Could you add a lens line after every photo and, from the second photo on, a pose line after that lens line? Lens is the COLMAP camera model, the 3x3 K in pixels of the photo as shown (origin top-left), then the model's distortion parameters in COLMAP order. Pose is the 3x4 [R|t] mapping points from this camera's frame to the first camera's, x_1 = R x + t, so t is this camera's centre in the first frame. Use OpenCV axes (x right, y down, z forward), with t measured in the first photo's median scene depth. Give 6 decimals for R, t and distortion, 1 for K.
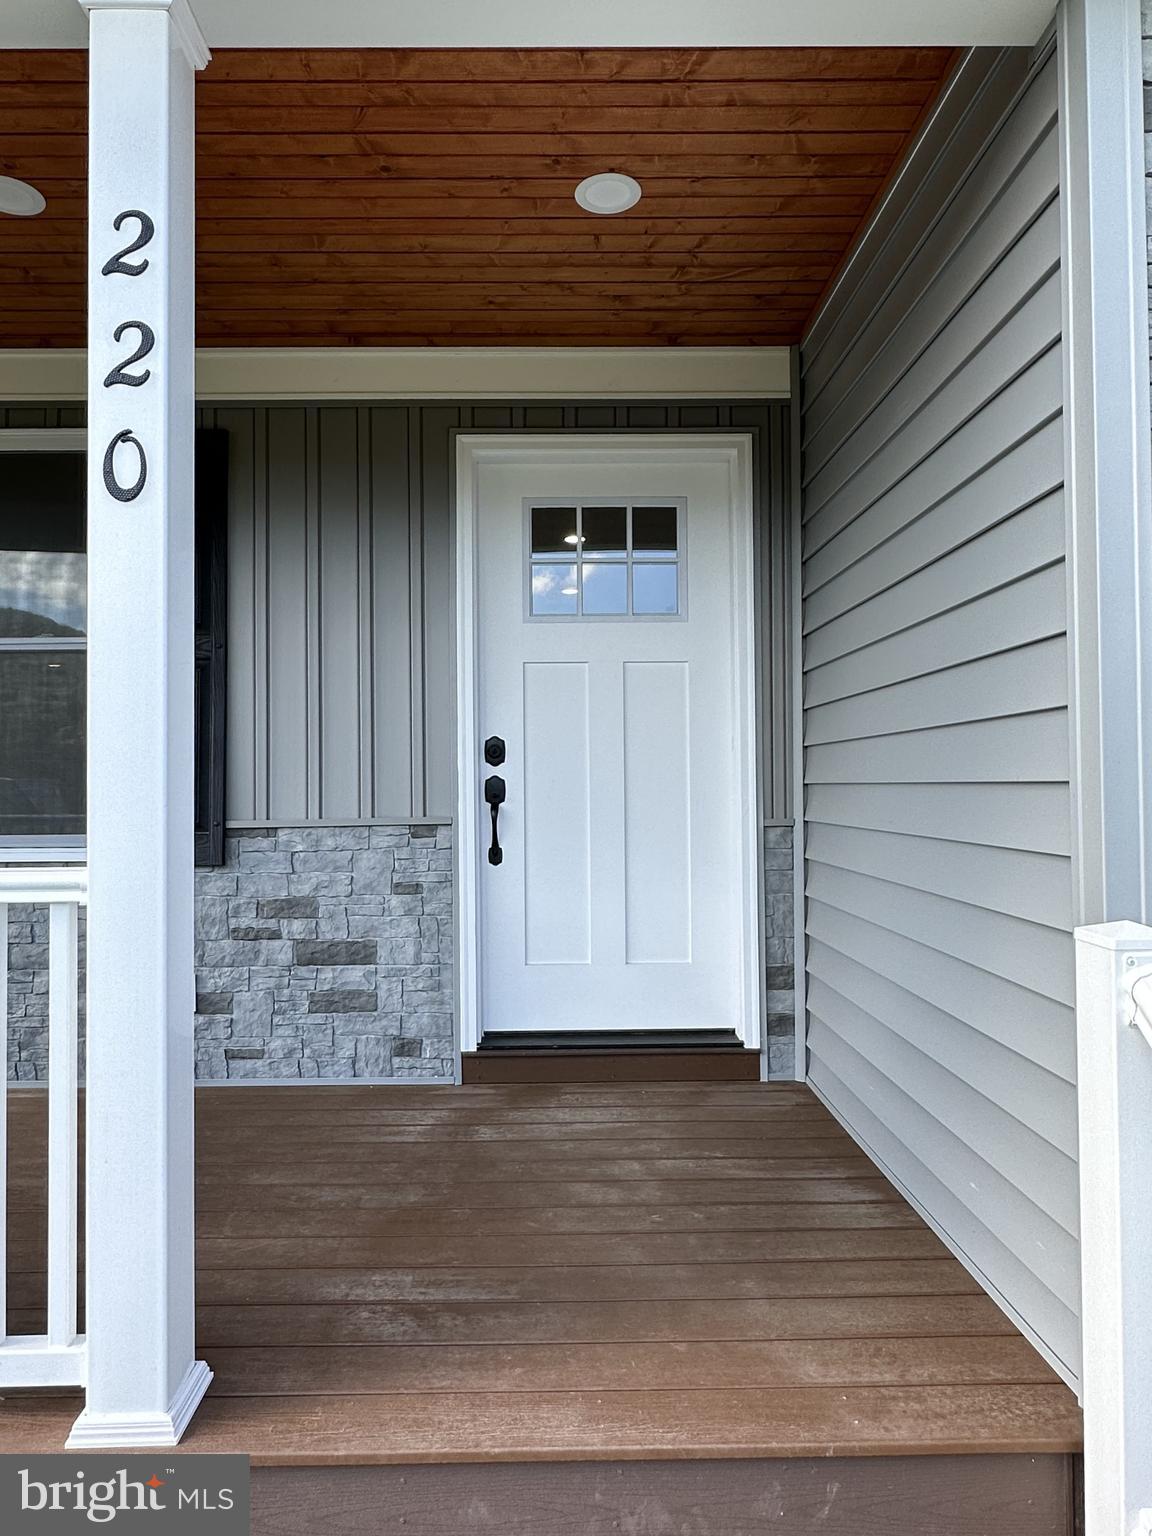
lens RADIAL K [[980.4, 0, 571.0], [0, 980.4, 772.1], [0, 0, 1]] dist [0.041680, -0.001977]
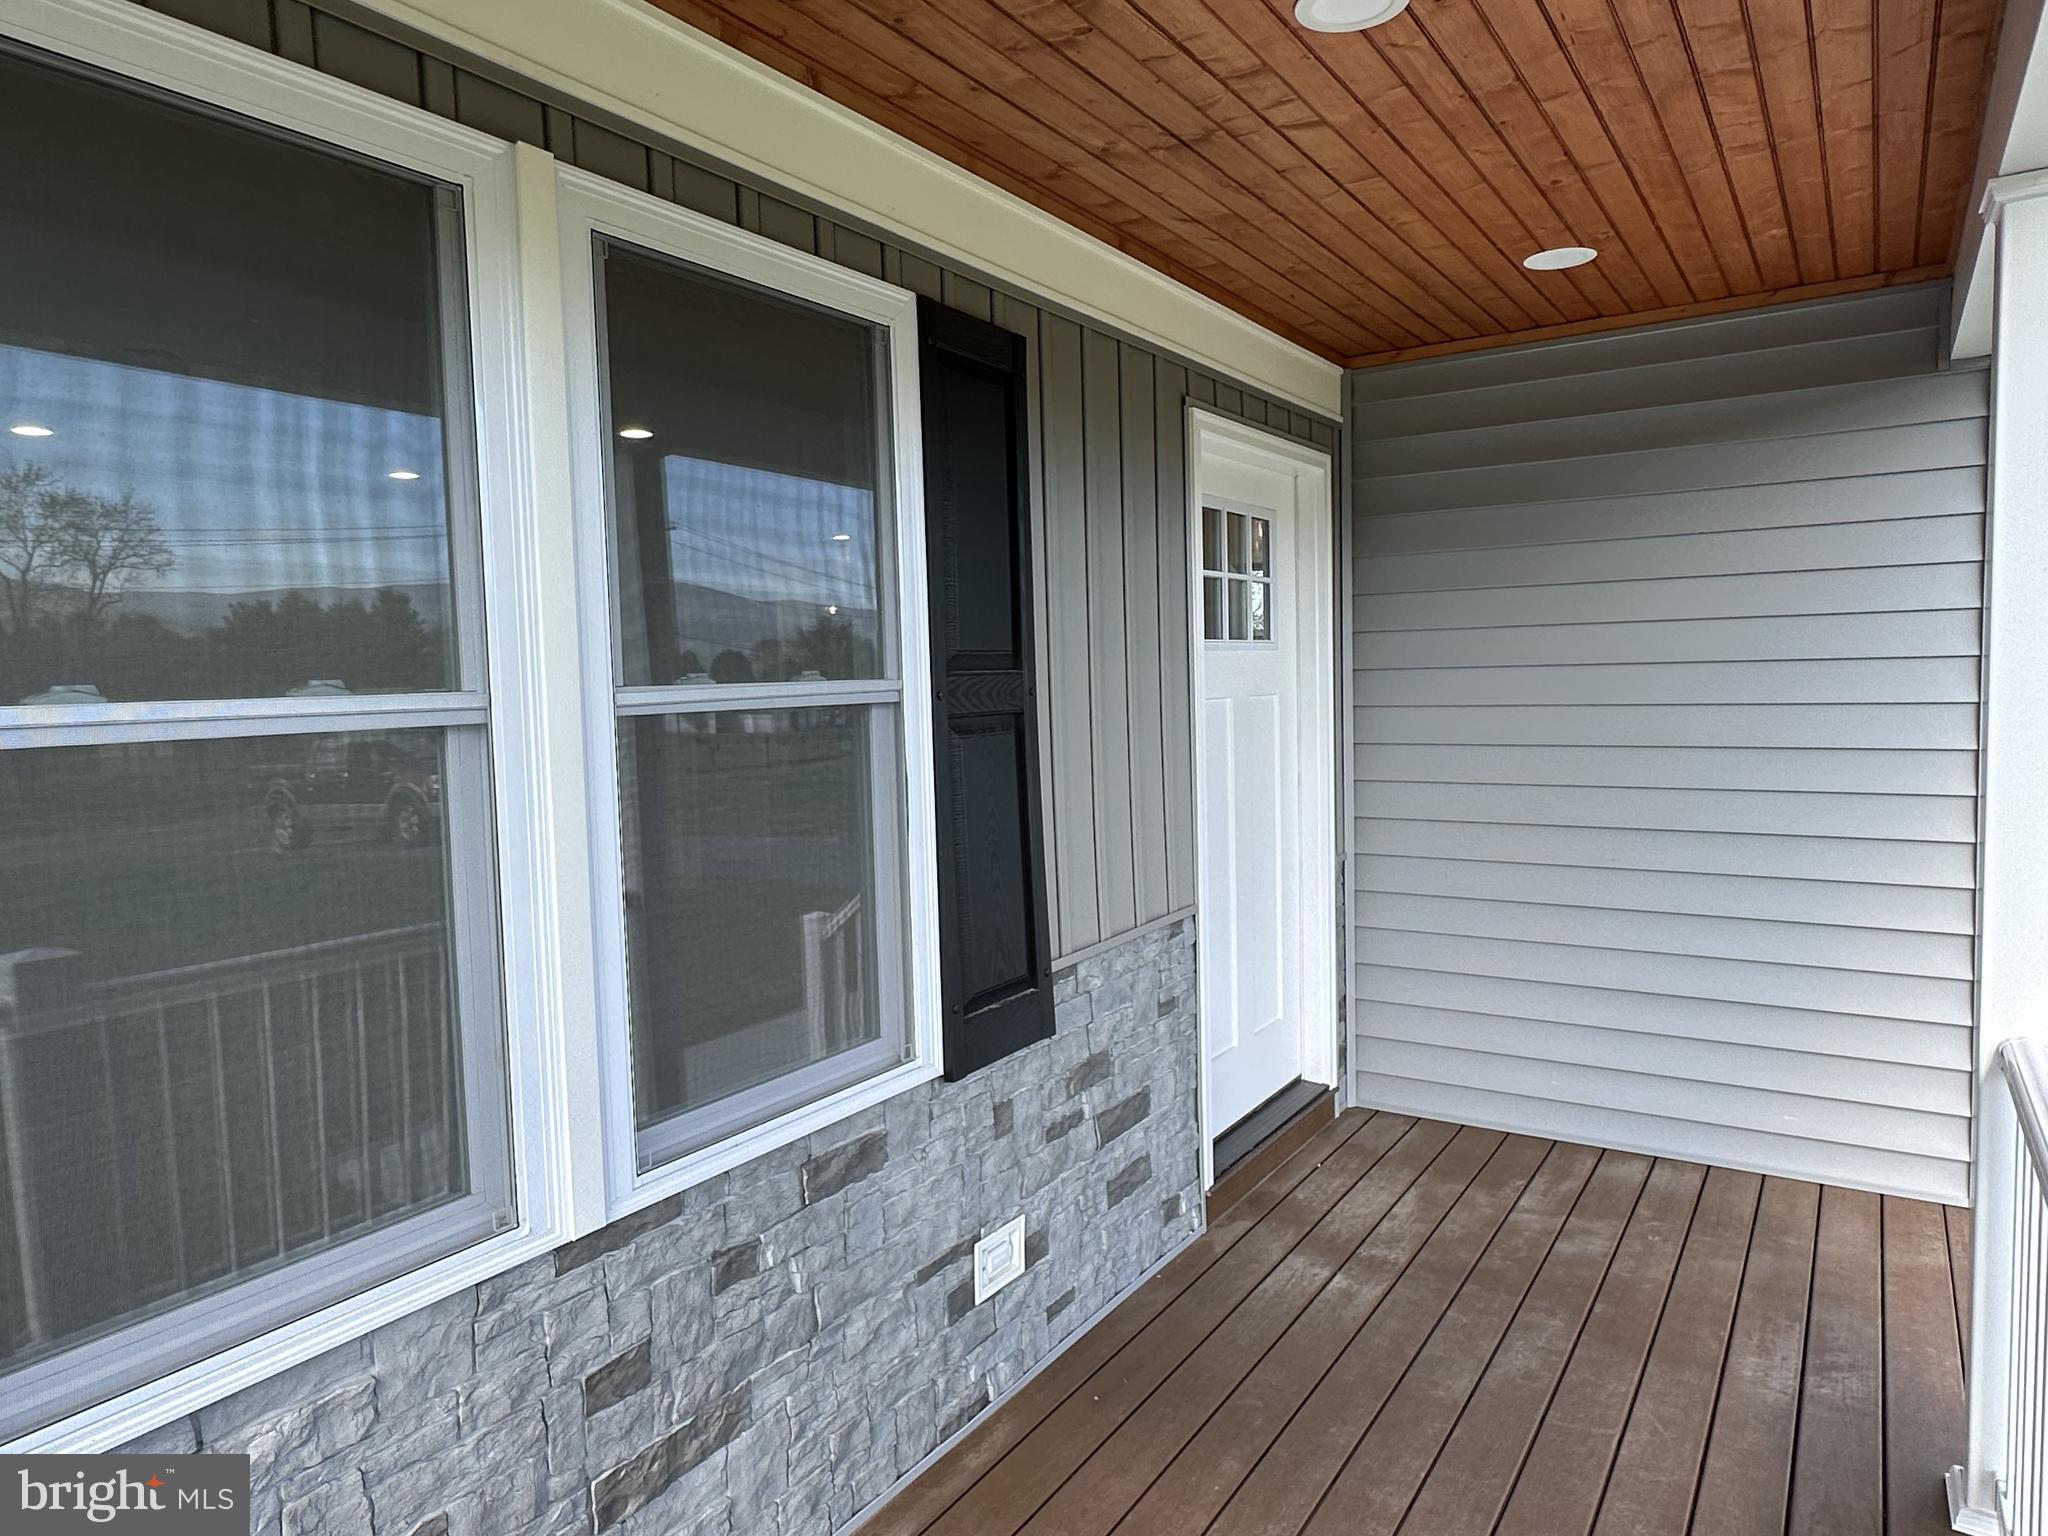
lens RADIAL K [[1307.1, 0, 1023.8], [0, 1307.1, 763.2], [0, 0, 1]] dist [0.041680, -0.001977]
pose [[0.542401, -0.068787, 0.837299, -1.061156], [0.007841, 0.997013, 0.076829, -0.146765], [-0.840083, -0.035106, 0.541320, 0.554849]]
